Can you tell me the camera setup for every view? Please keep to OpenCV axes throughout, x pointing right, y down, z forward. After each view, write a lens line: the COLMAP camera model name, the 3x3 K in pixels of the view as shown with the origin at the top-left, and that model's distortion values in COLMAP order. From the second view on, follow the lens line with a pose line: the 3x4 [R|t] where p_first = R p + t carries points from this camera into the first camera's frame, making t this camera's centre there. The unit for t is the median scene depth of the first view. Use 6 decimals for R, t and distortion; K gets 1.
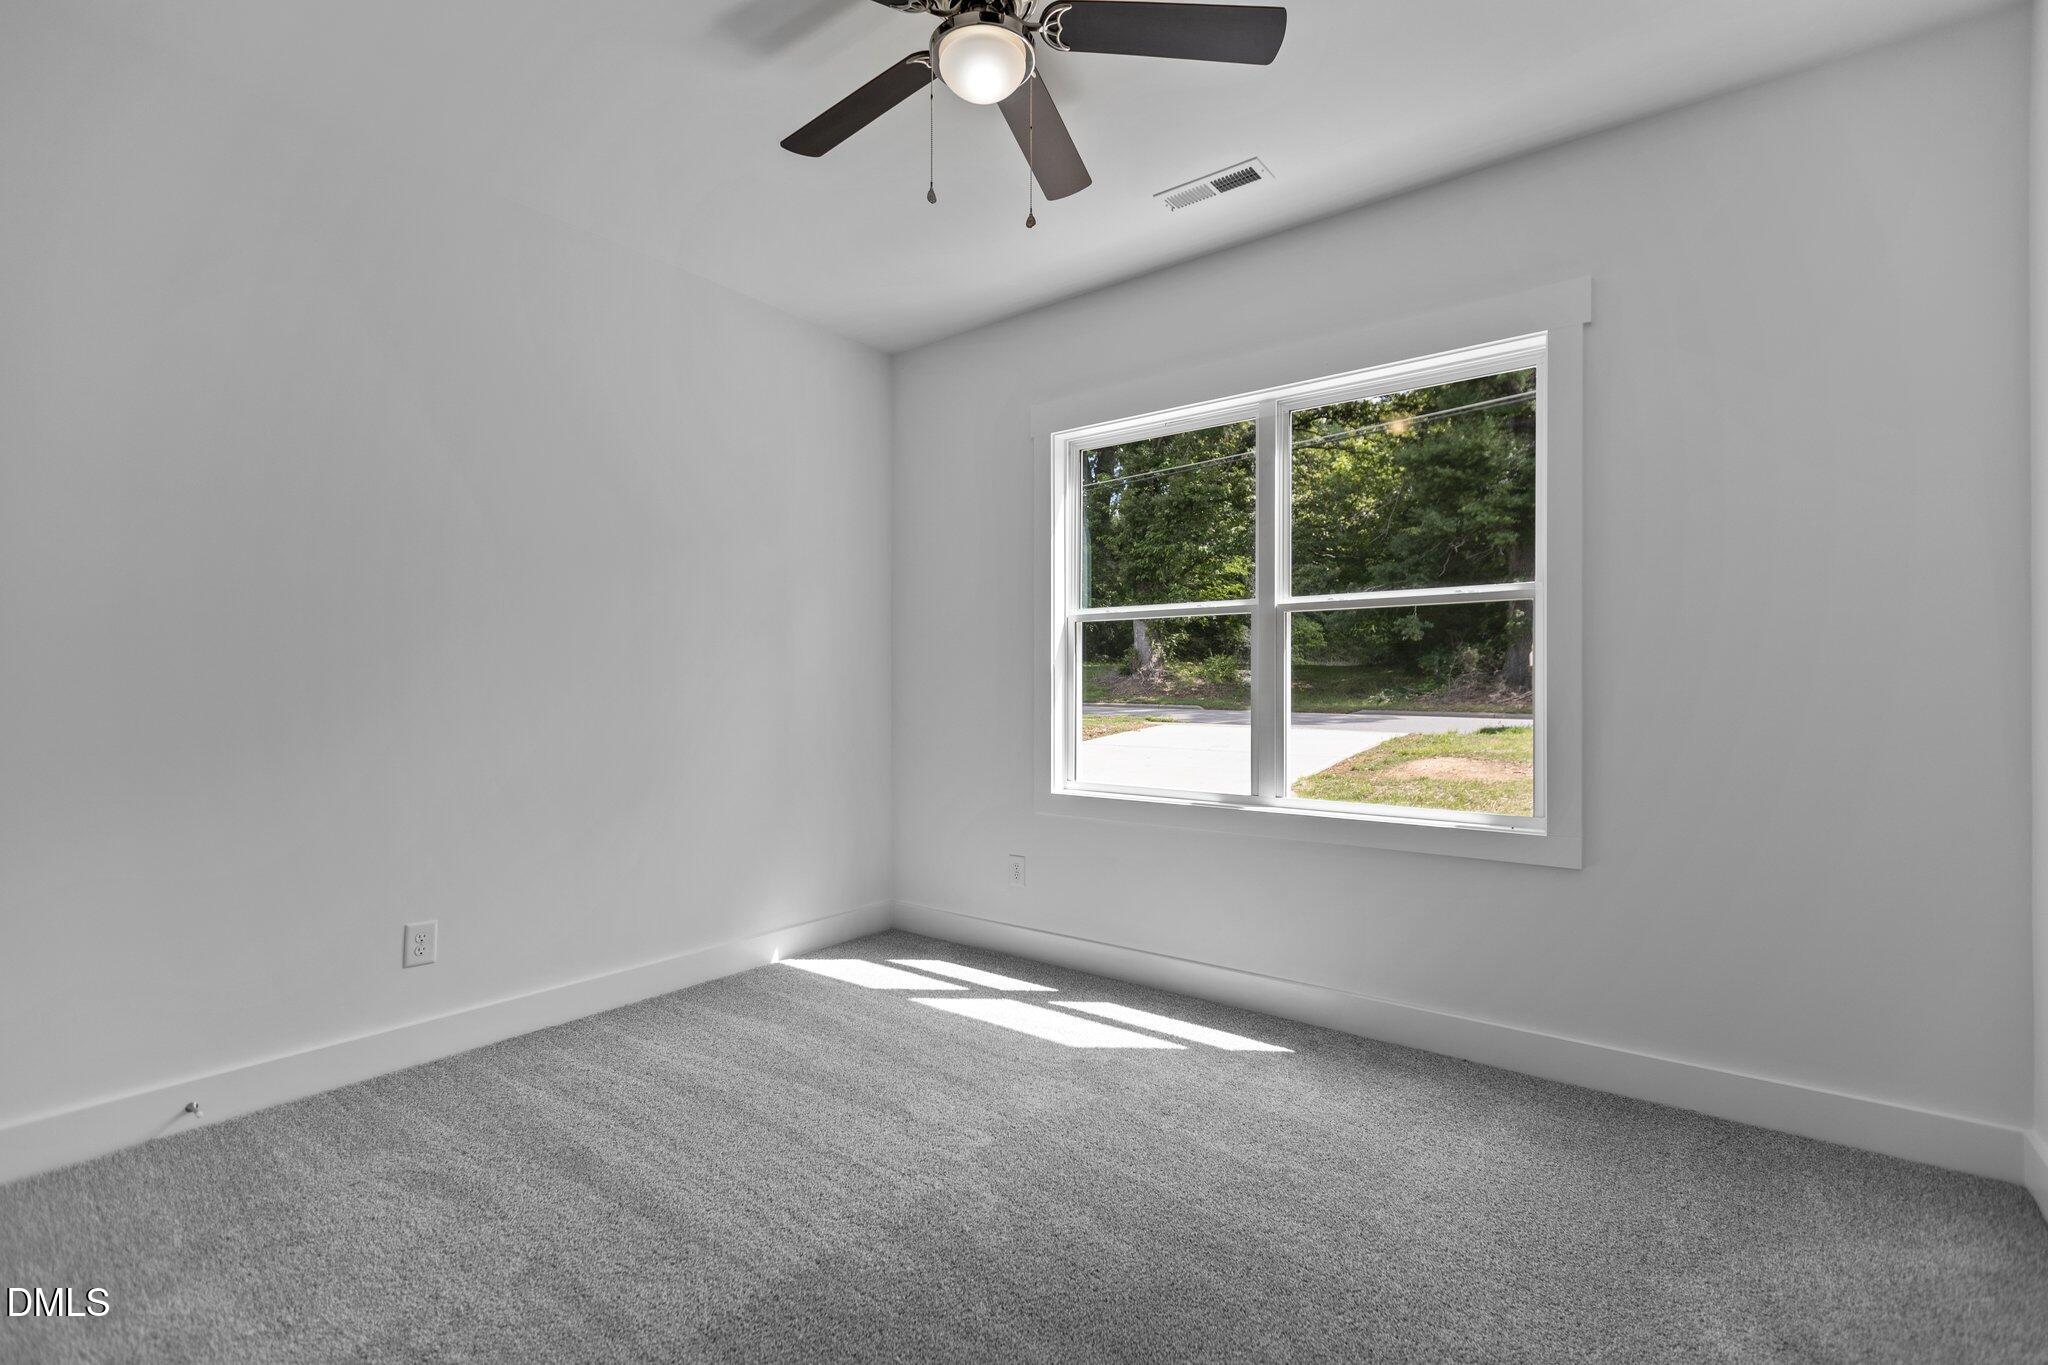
lens RADIAL K [[903.2, 0, 1027.7], [0, 903.2, 695.9], [0, 0, 1]] dist [0.001896, -0.001557]
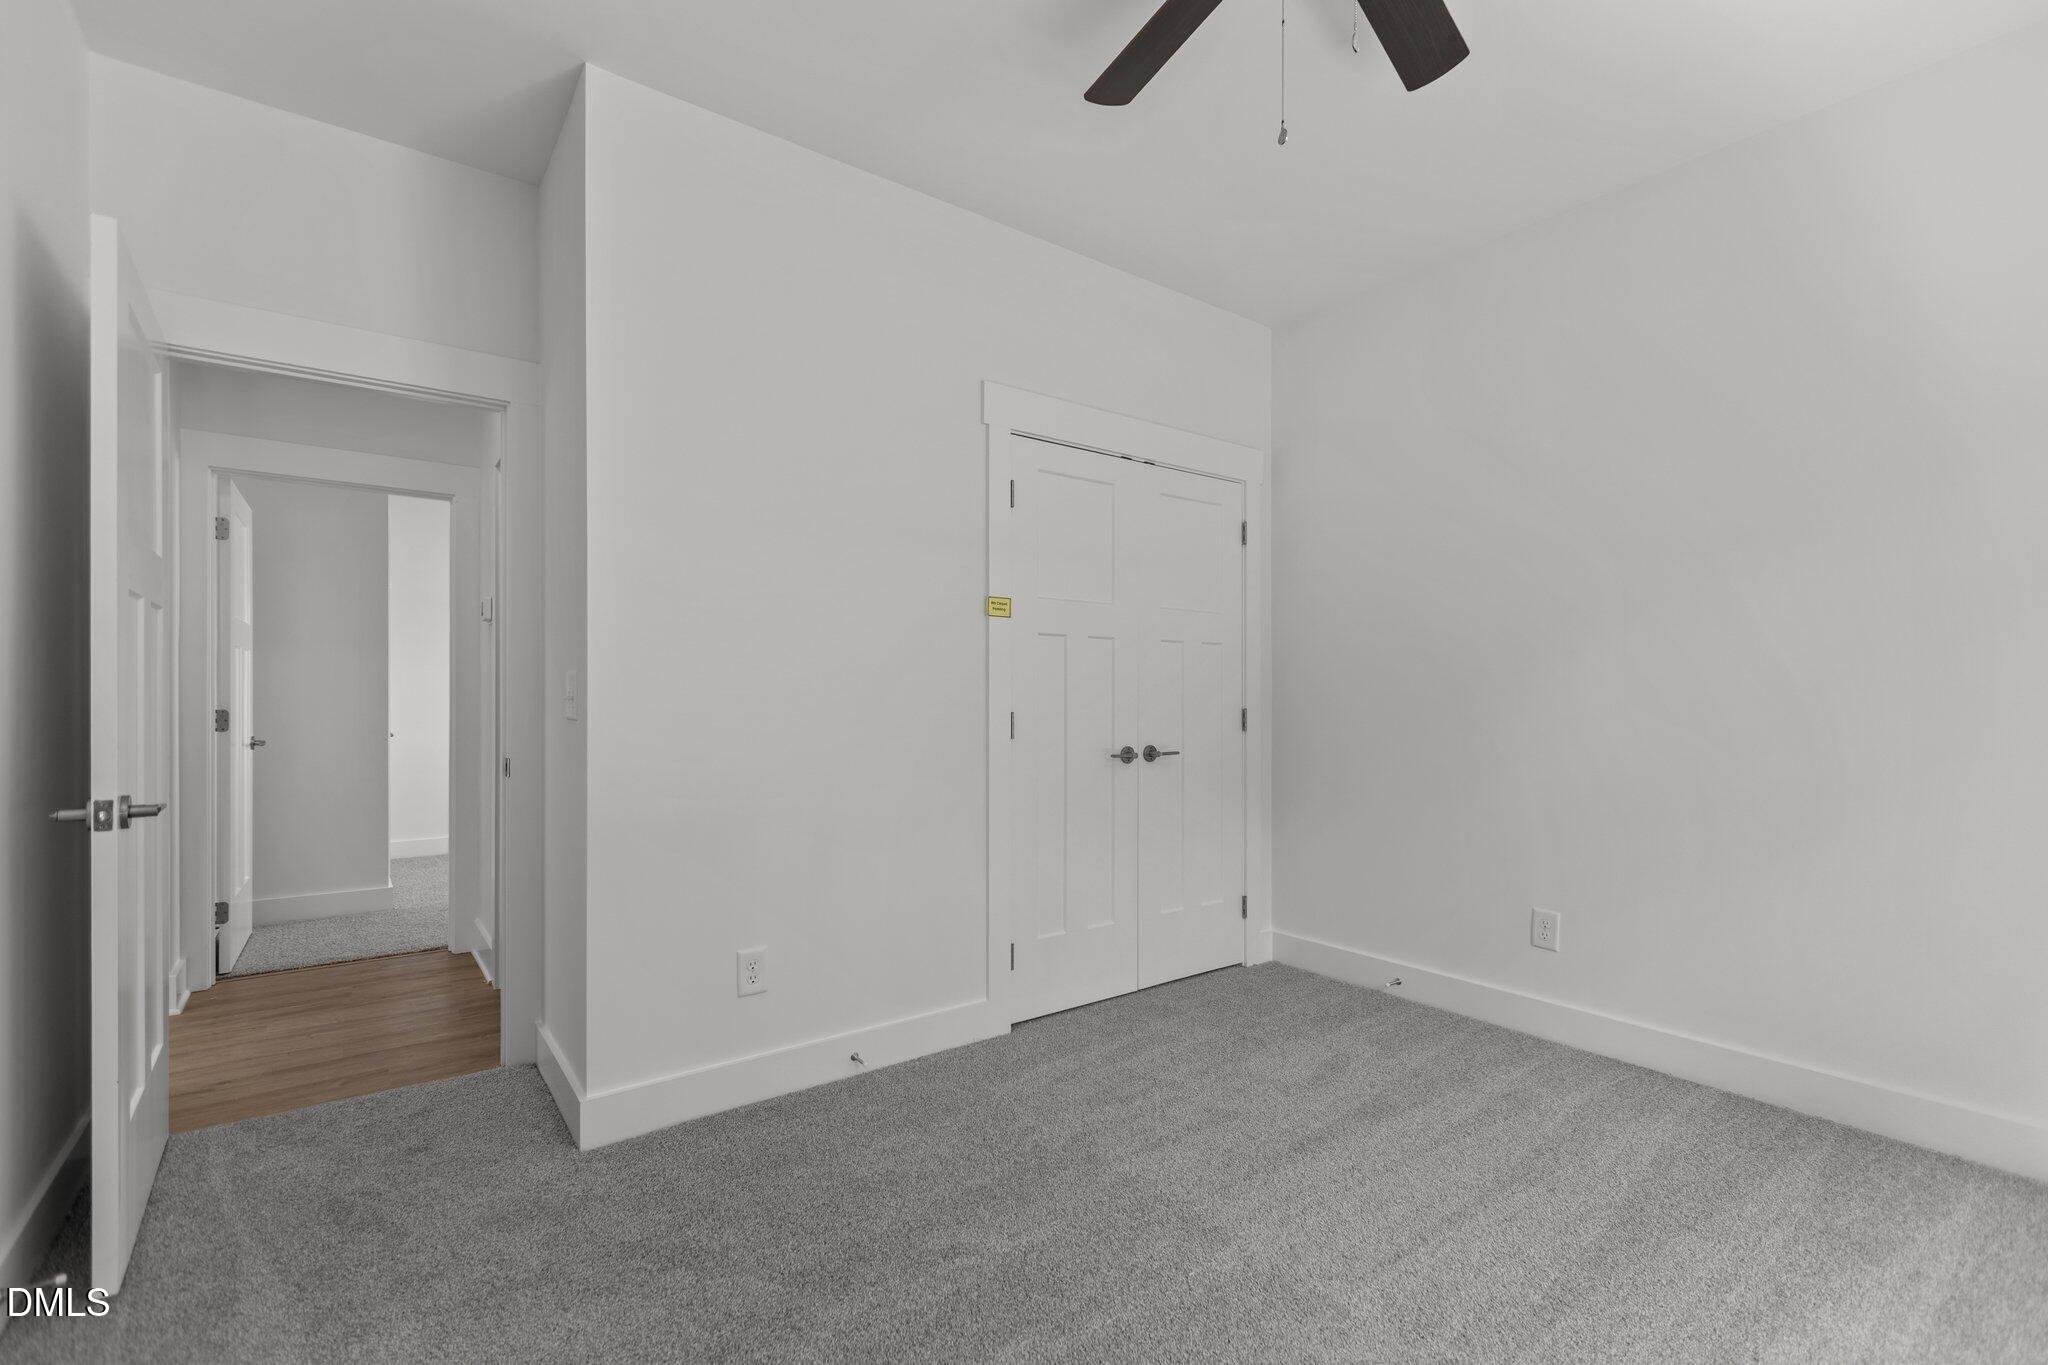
lens RADIAL K [[903.2, 0, 1027.7], [0, 903.2, 695.9], [0, 0, 1]] dist [0.001896, -0.001557]
pose [[-0.274472, -0.005267, -0.961581, 0.637613], [-0.008554, 0.999959, -0.003035, -0.000218], [0.961557, 0.007392, -0.274506, 0.792972]]
